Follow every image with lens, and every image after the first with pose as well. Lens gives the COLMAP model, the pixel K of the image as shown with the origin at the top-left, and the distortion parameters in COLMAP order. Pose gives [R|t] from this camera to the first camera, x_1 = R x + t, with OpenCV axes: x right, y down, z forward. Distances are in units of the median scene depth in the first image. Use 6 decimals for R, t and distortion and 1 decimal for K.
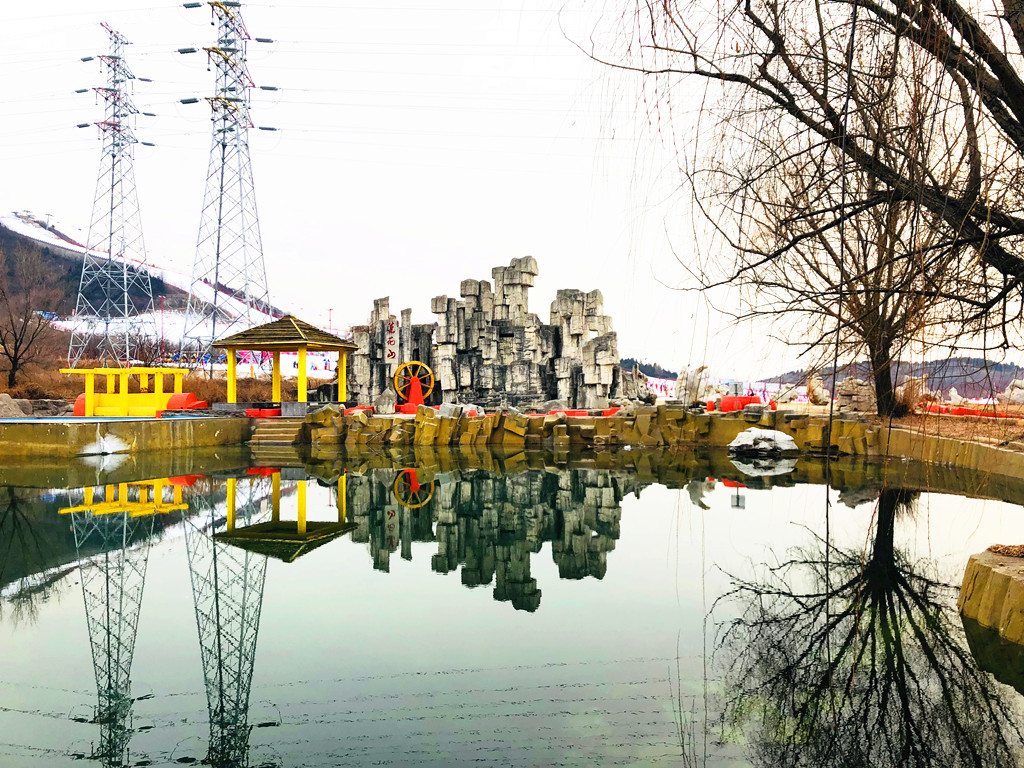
lens RADIAL K [[786.7, 0, 512.0], [0, 786.7, 384.0], [0, 0, 1]] dist [0.003536, -0.010129]
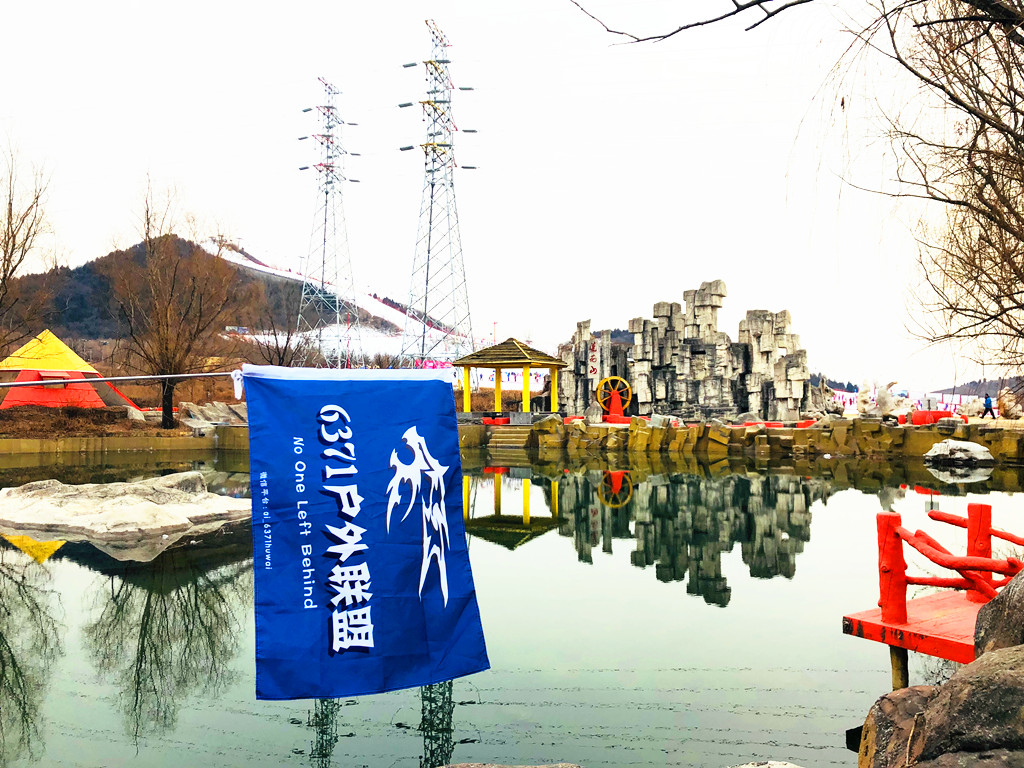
lens RADIAL K [[786.7, 0, 512.0], [0, 786.7, 384.0], [0, 0, 1]] dist [0.003536, -0.010129]
pose [[0.980754, 0.002198, -0.195237, -0.050217], [-0.004759, 0.999909, -0.012652, -0.003565], [0.195191, 0.013338, 0.980675, -0.129651]]
